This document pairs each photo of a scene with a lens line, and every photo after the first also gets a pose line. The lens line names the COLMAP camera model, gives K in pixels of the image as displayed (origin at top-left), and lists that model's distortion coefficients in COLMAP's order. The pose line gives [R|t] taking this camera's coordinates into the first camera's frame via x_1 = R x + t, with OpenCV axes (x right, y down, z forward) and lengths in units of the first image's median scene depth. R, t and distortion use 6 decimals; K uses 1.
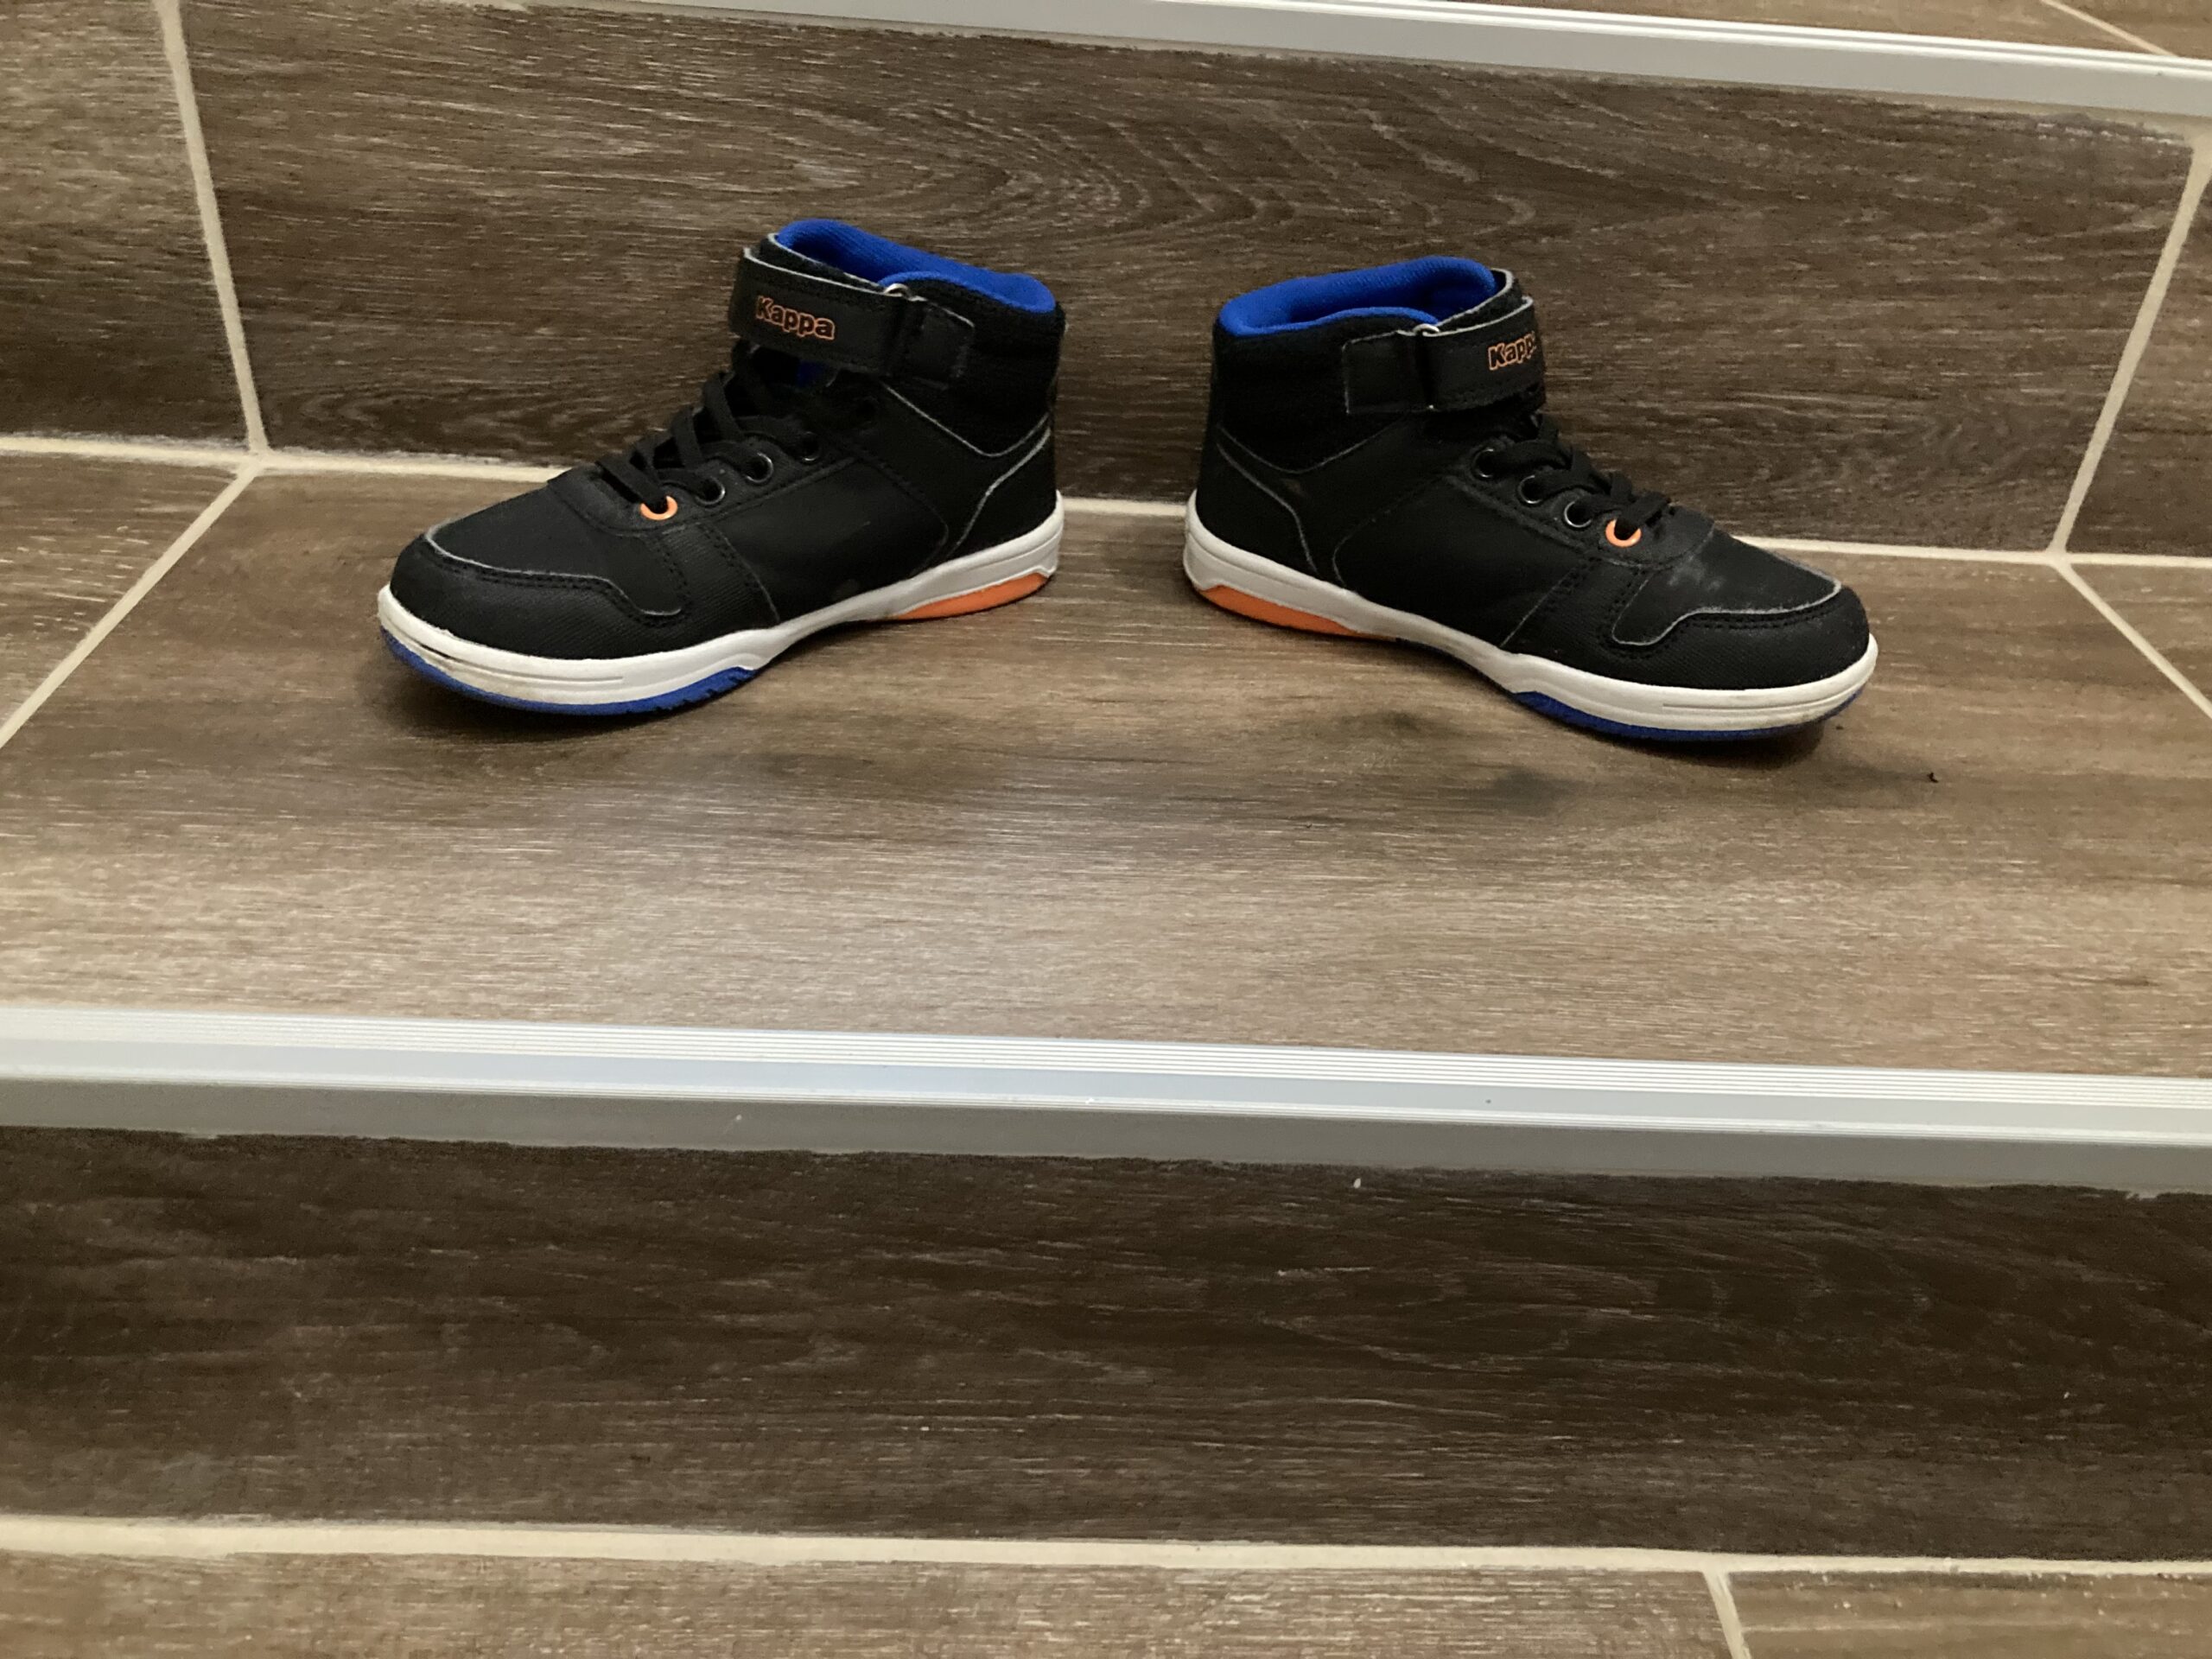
lens RADIAL K [[1799.2, 0, 1106.4], [0, 1799.2, 884.2], [0, 0, 1]] dist [0.014310, -0.013349]
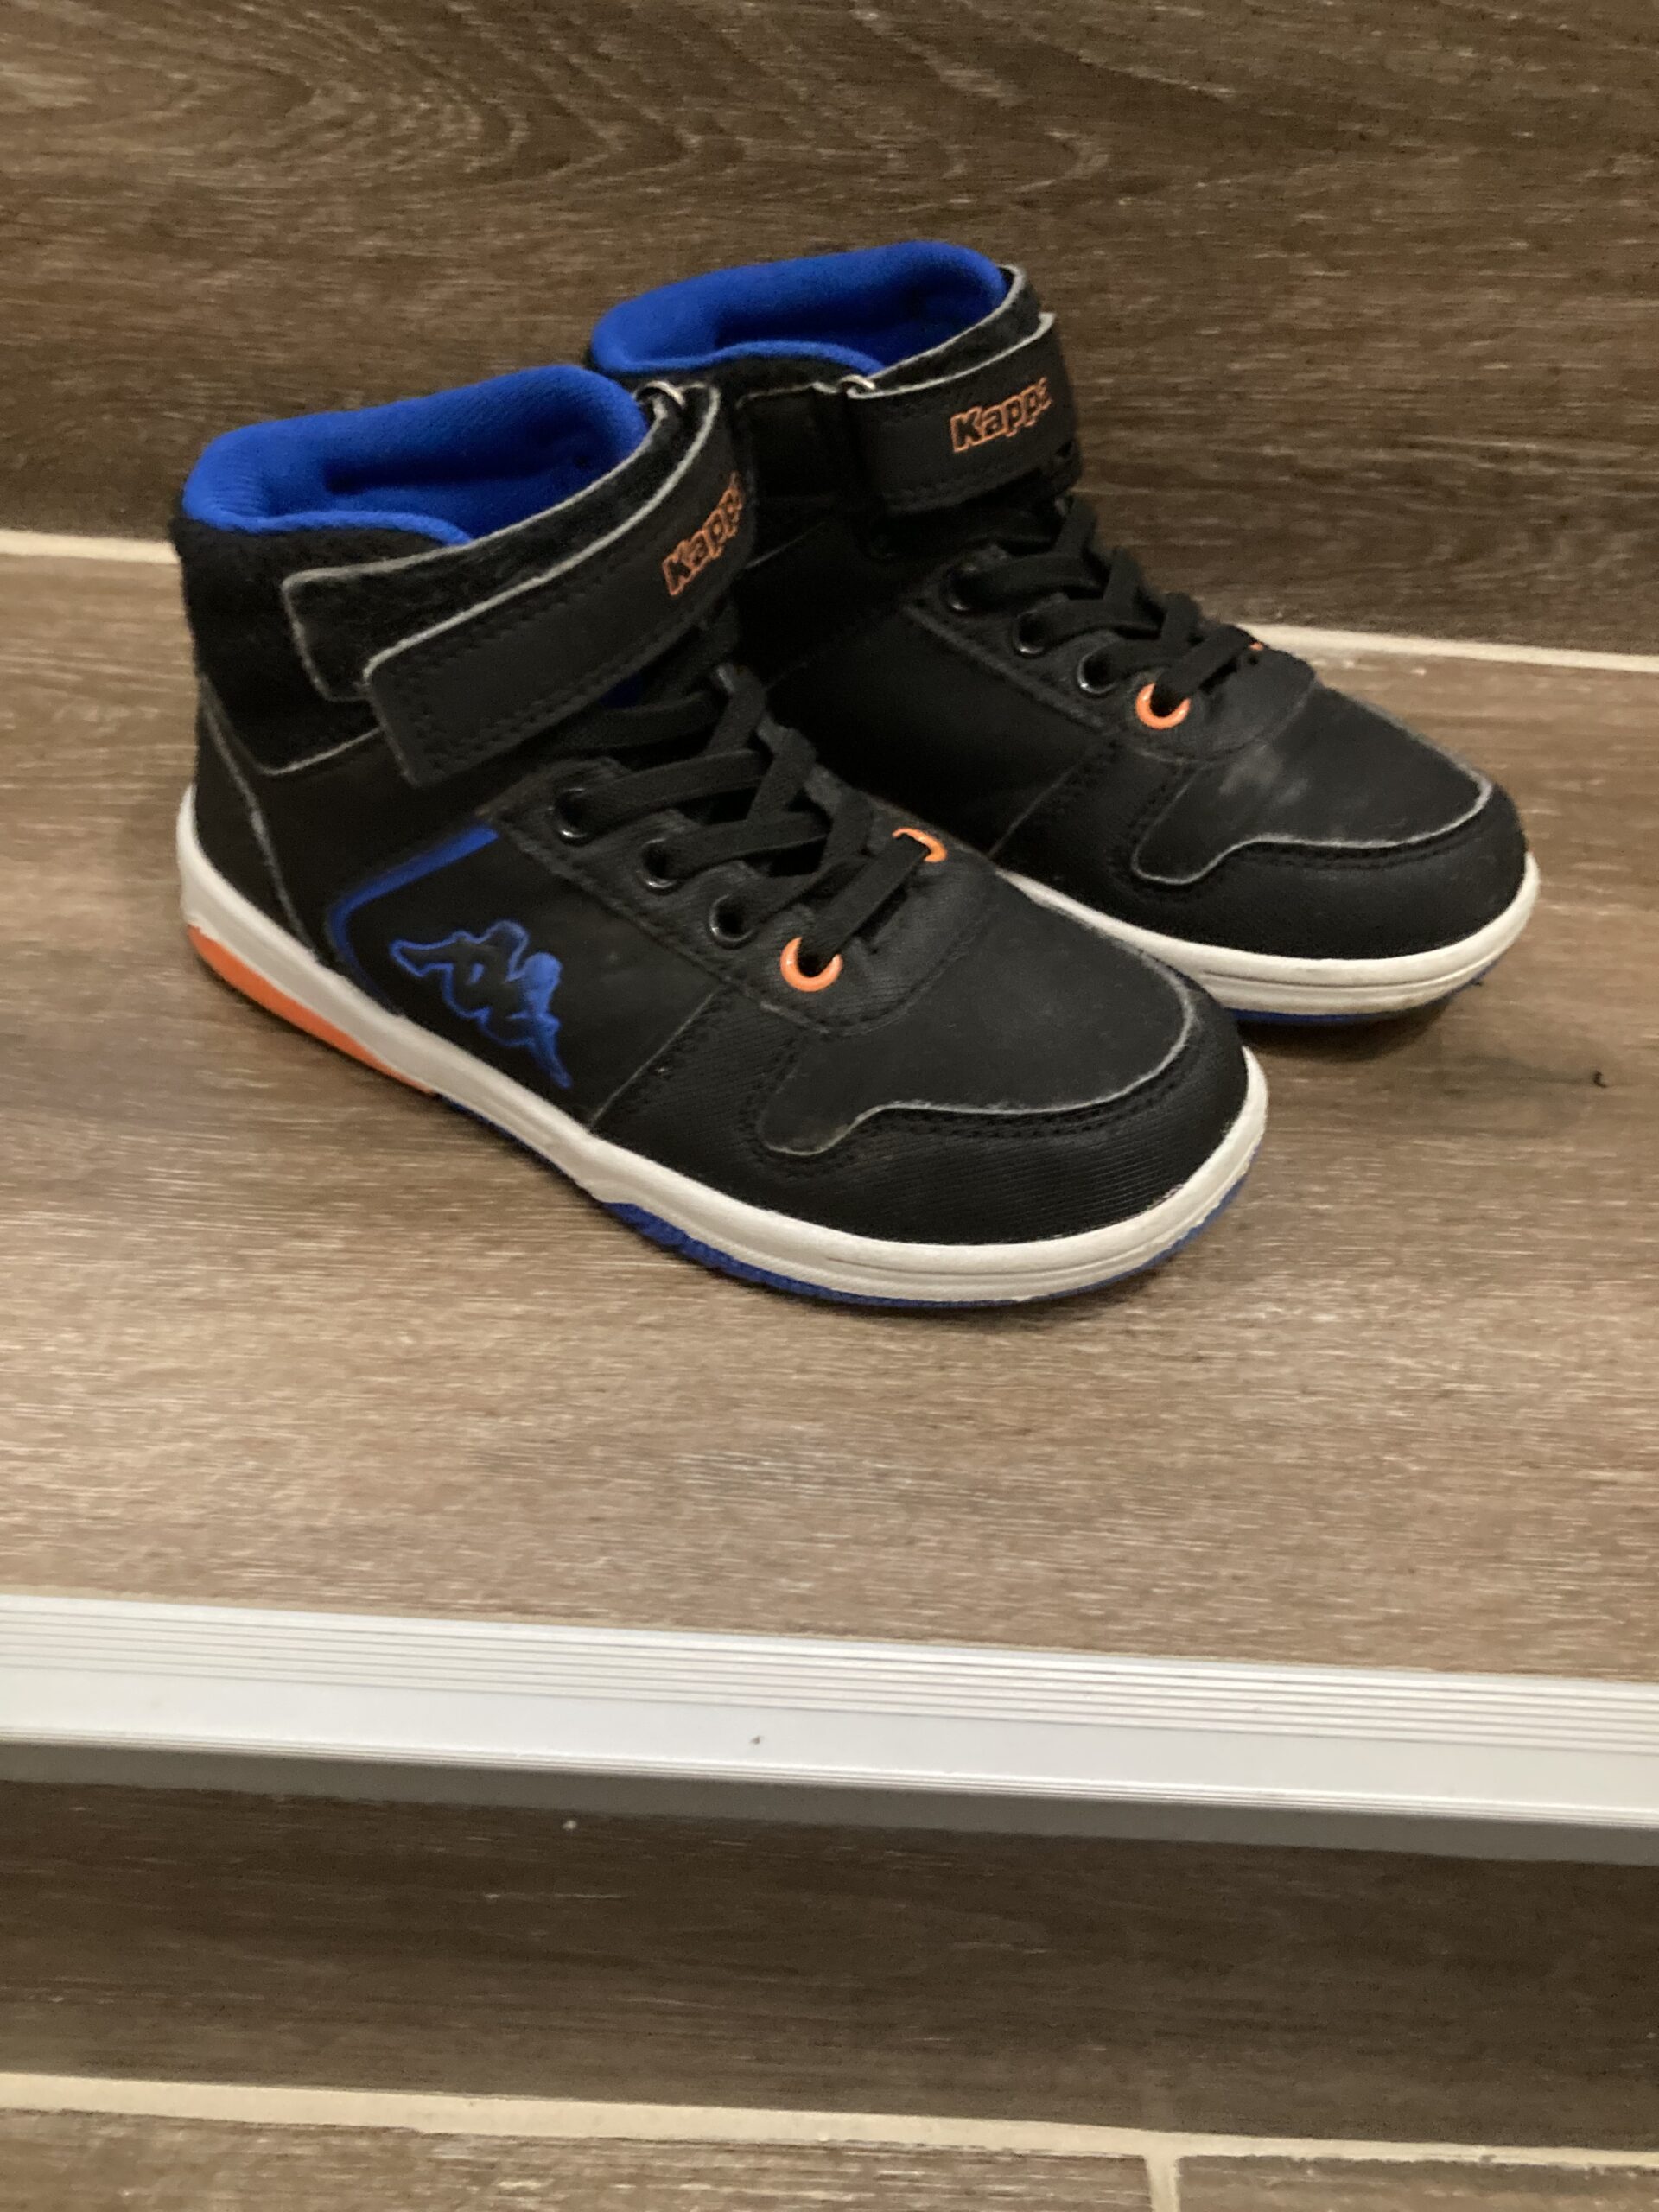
lens RADIAL K [[1799.2, 0, 780.9], [0, 1799.2, 1157.9], [0, 0, 1]] dist [0.014310, -0.013349]
pose [[0.998197, 0.036534, -0.047628, 0.181848], [-0.026417, 0.979852, 0.197968, -0.157376], [0.053901, -0.196353, 0.979051, 0.306716]]
